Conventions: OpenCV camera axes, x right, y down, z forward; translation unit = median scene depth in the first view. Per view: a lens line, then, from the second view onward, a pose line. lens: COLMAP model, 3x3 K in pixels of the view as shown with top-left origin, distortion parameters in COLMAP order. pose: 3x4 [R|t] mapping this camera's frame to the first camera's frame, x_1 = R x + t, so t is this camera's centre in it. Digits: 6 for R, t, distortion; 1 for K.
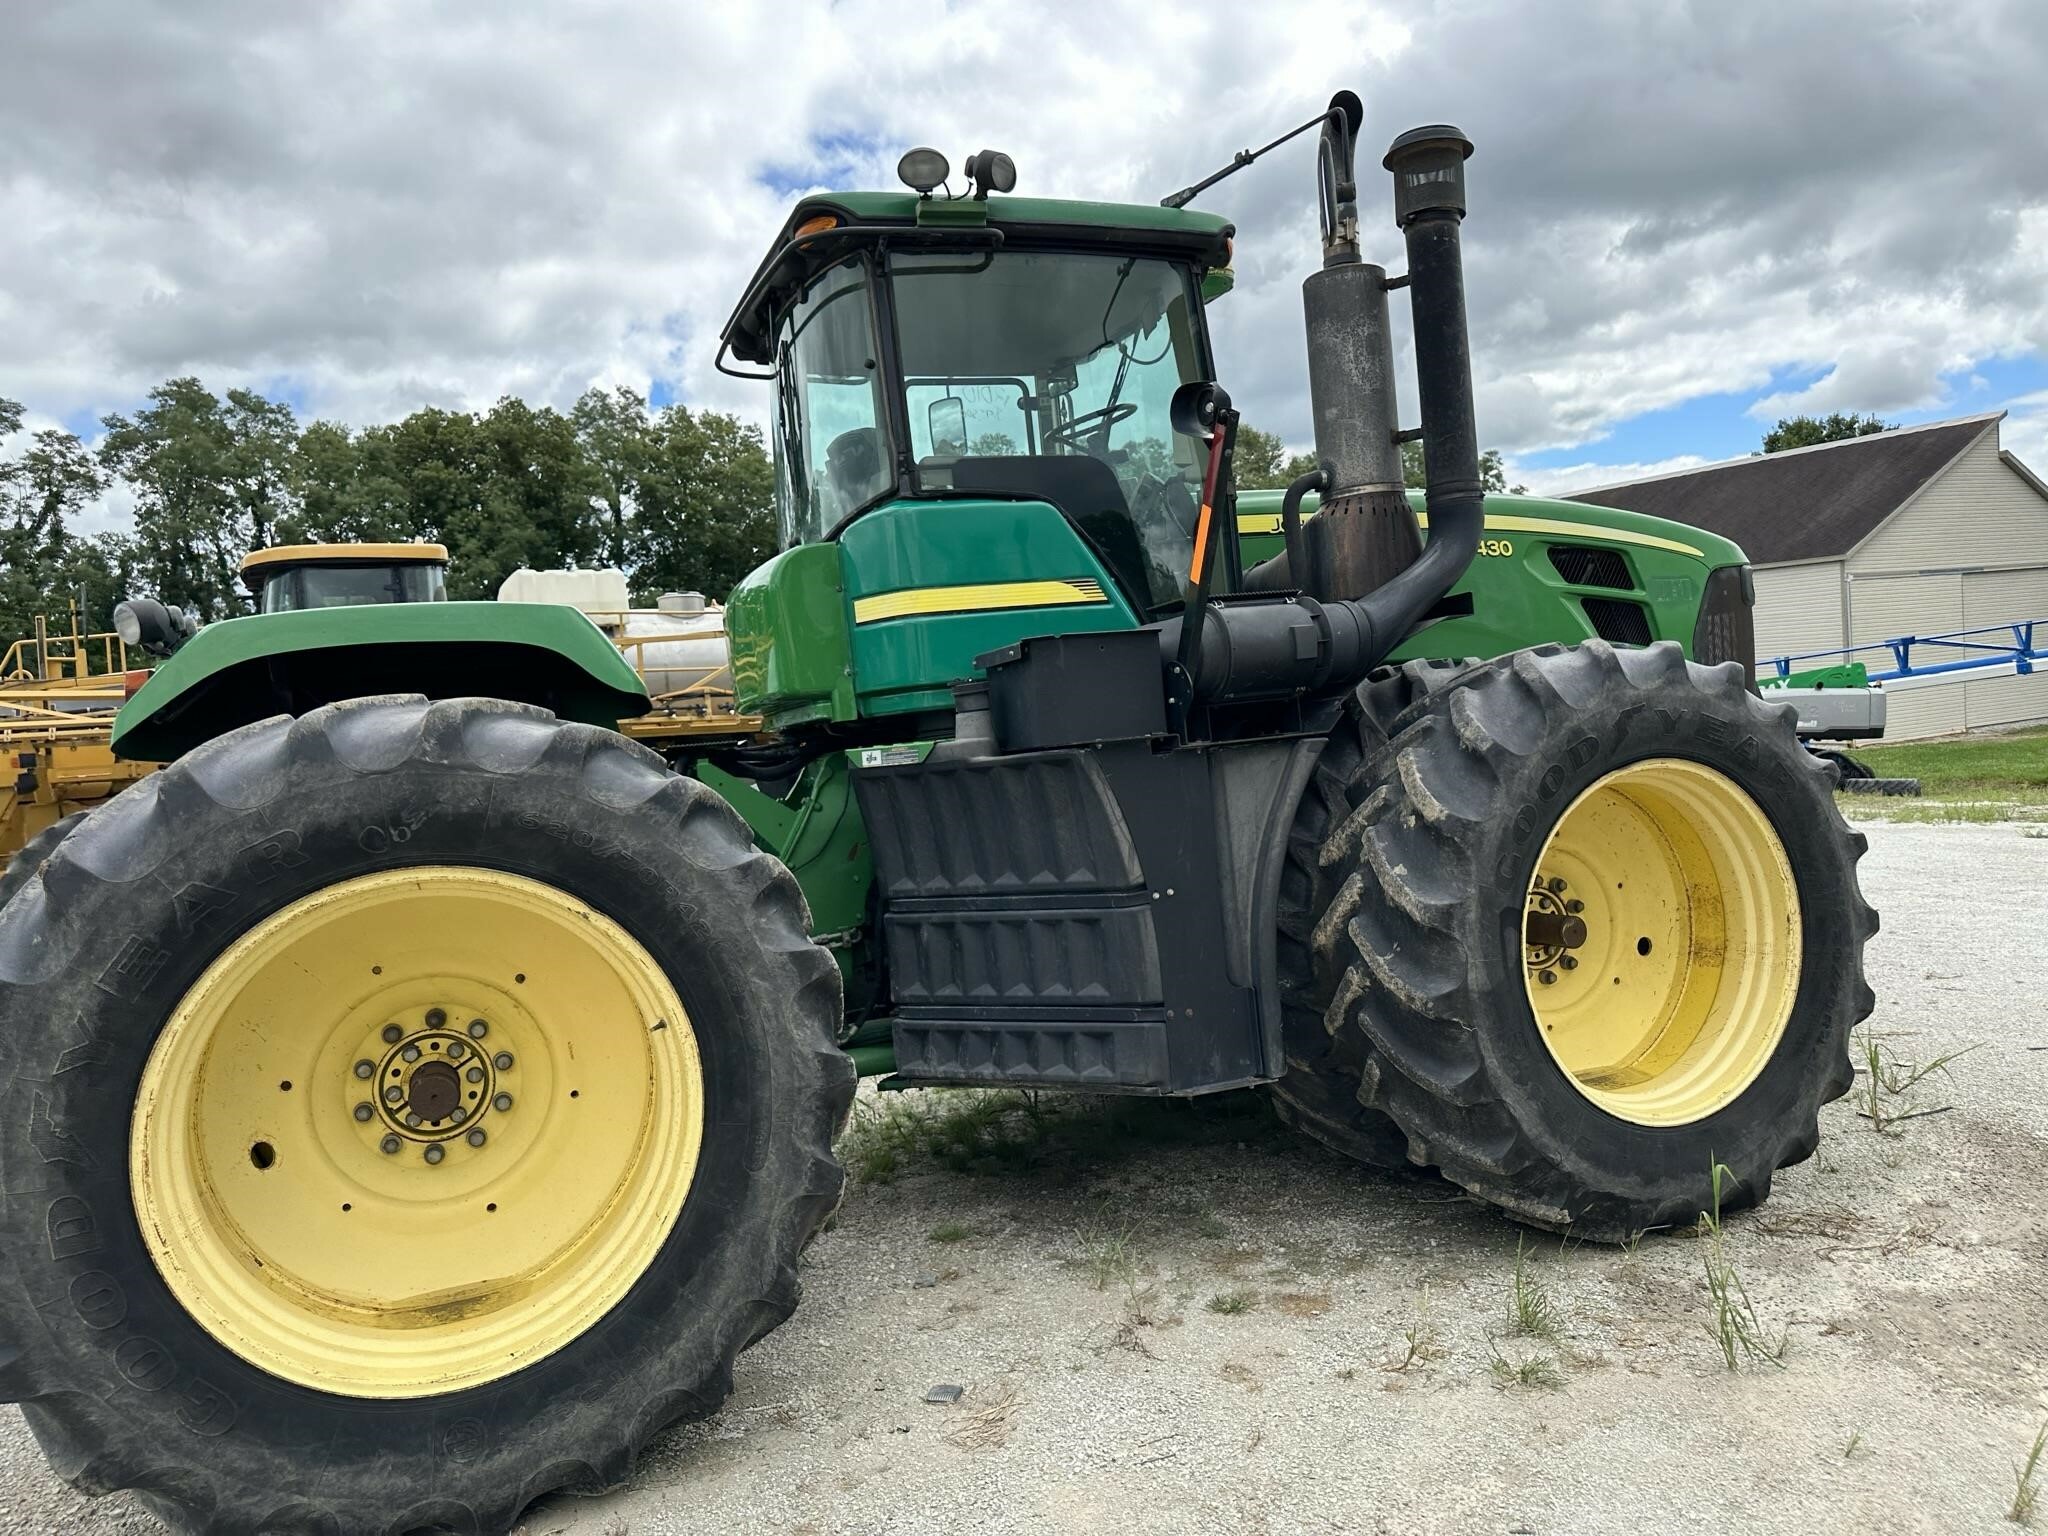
lens RADIAL K [[1441.3, 0, 1034.4], [0, 1441.3, 780.0], [0, 0, 1]] dist [0.079060, -0.110652]
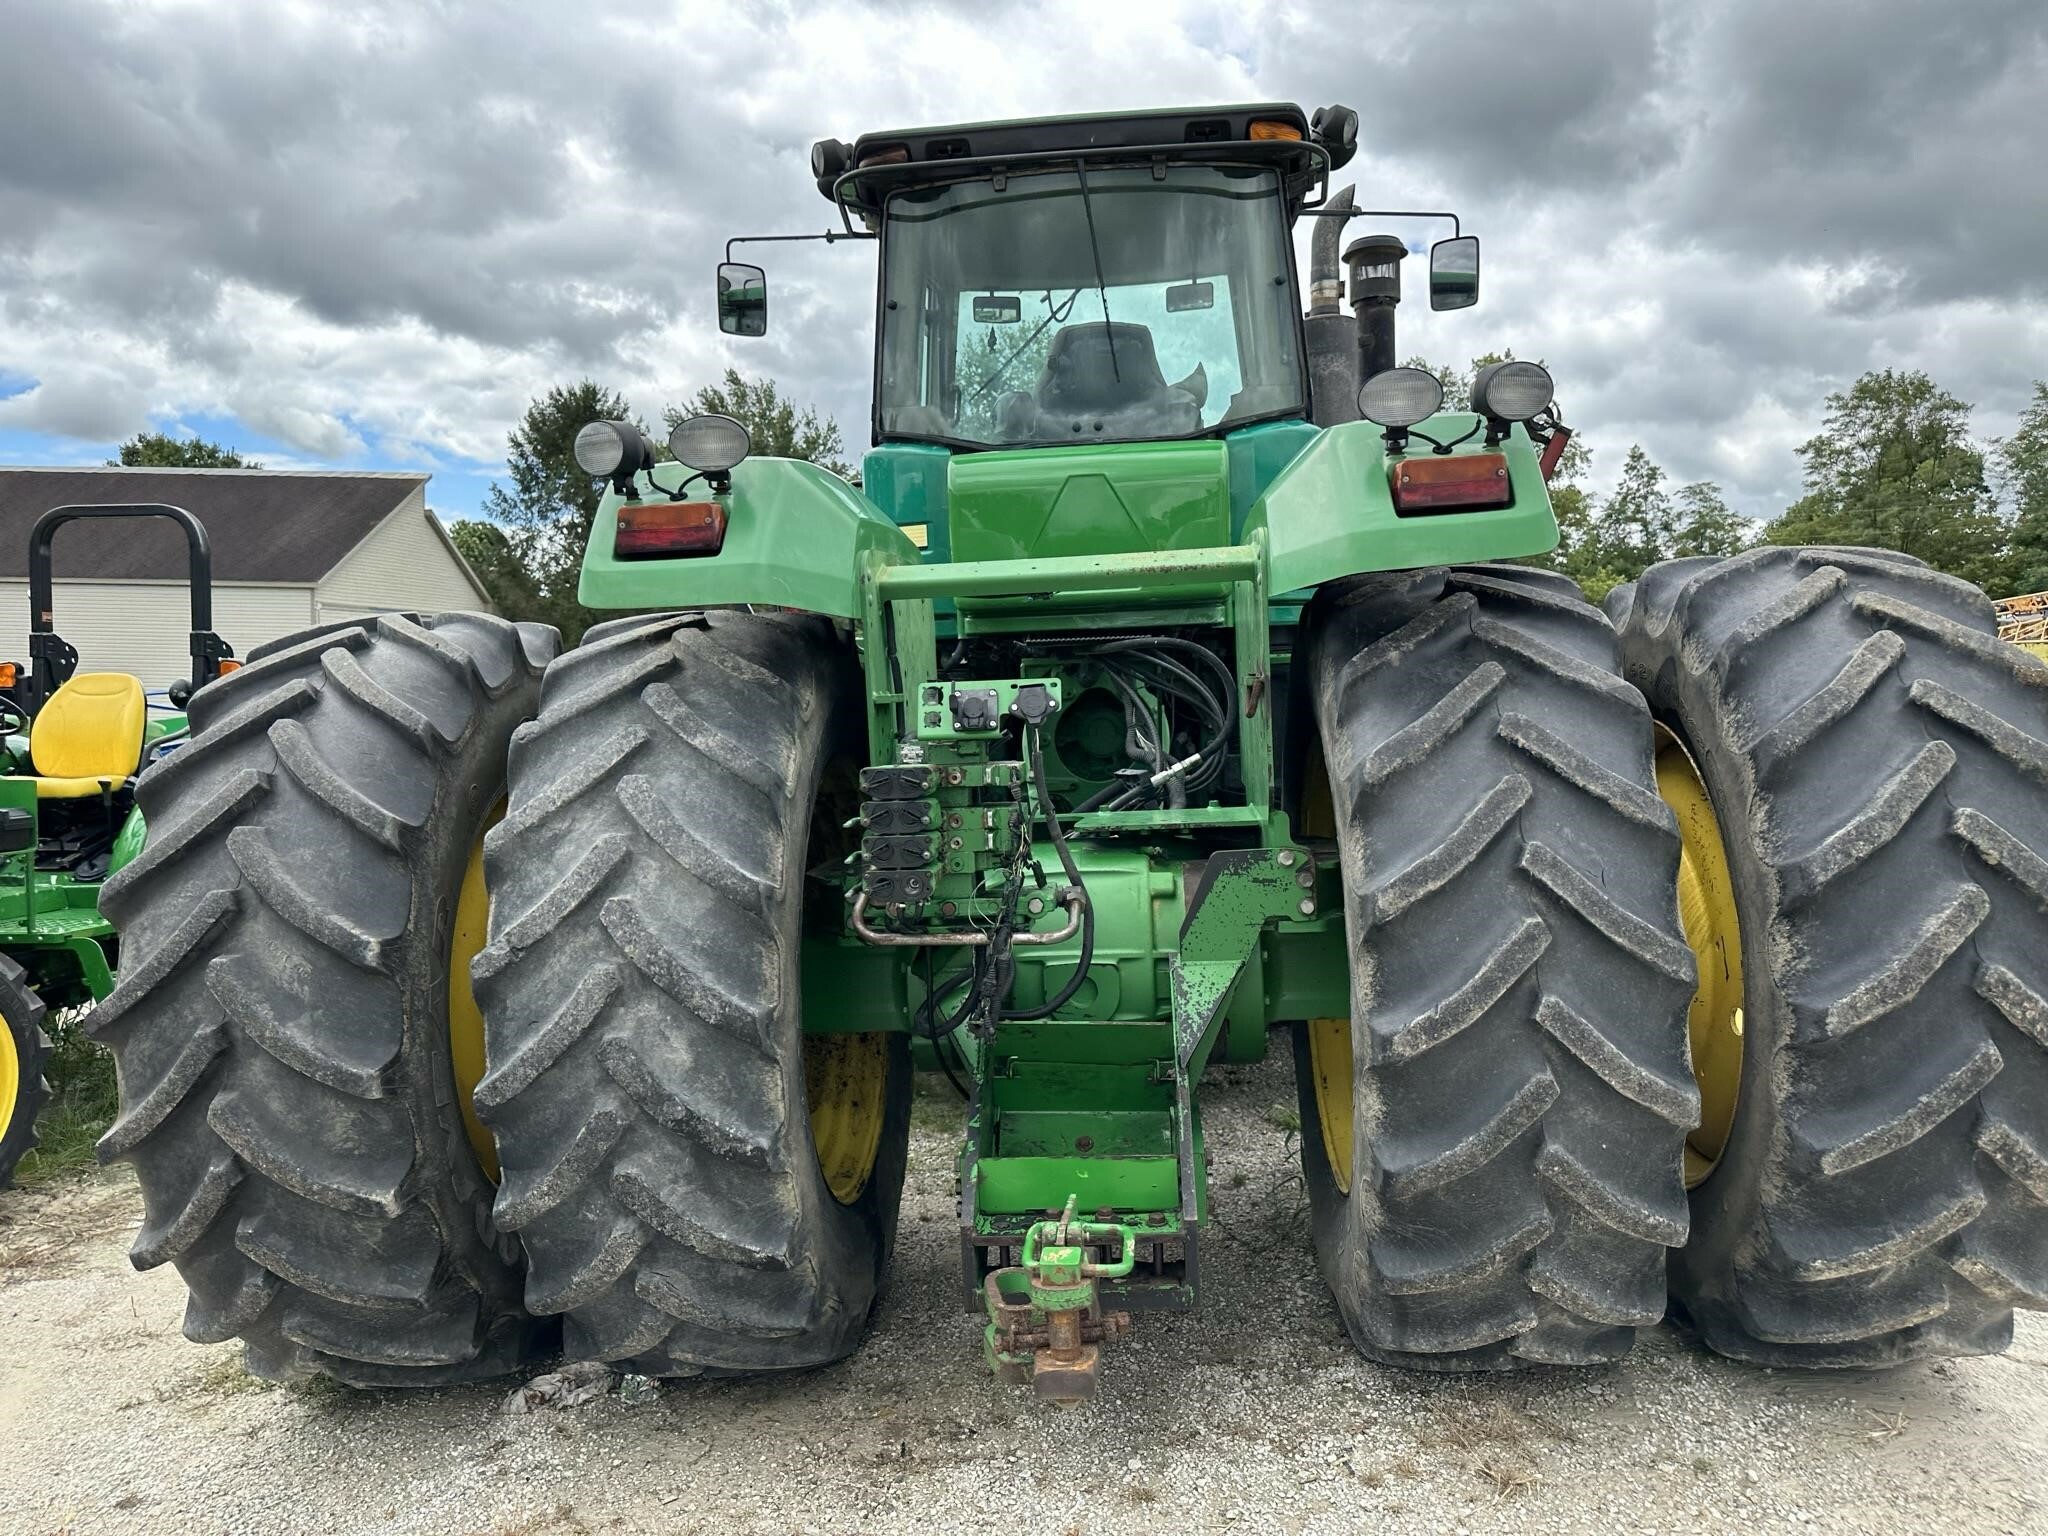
lens RADIAL K [[1462.3, 0, 1017.2], [0, 1462.3, 765.4], [0, 0, 1]] dist [0.039006, -0.046741]
pose [[0.452108, 0.021819, 0.891697, -1.210308], [0.011109, 0.999485, -0.030089, 0.092295], [-0.891894, 0.023510, 0.451633, 0.760464]]
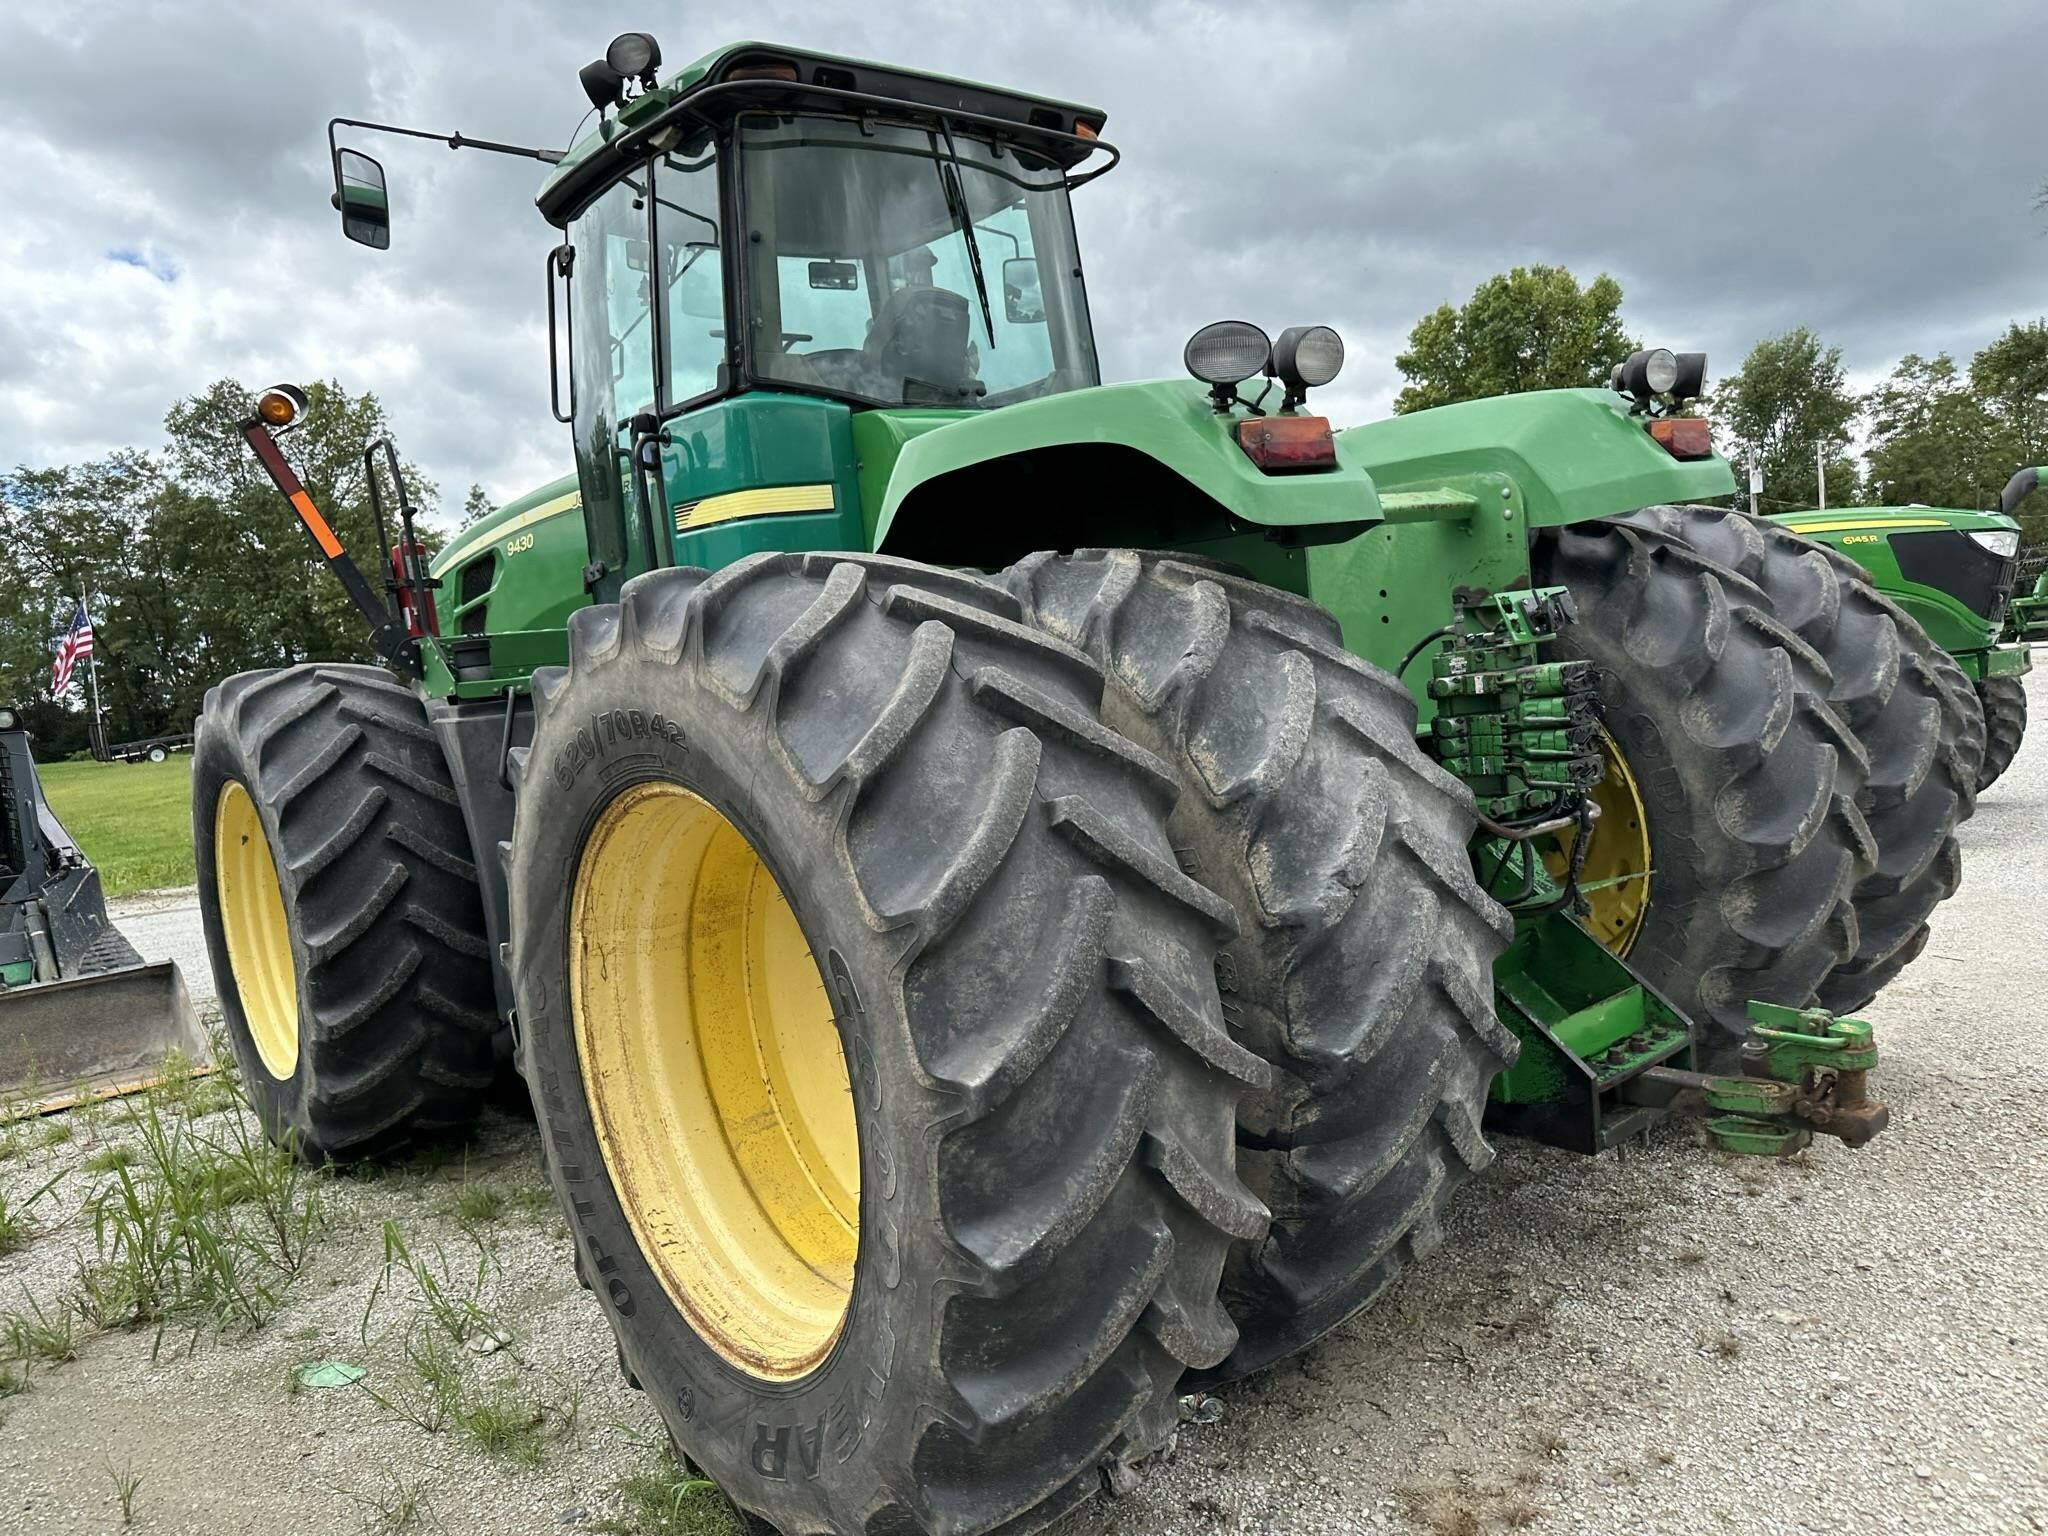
lens RADIAL K [[1479.5, 0, 1020.1], [0, 1479.5, 761.8], [0, 0, 1]] dist [0.051702, -0.058086]
pose [[-0.299621, 0.043426, 0.953069, -1.260502], [0.145310, 0.989386, 0.000601, 0.081458], [-0.942928, 0.138670, -0.302751, 1.549047]]
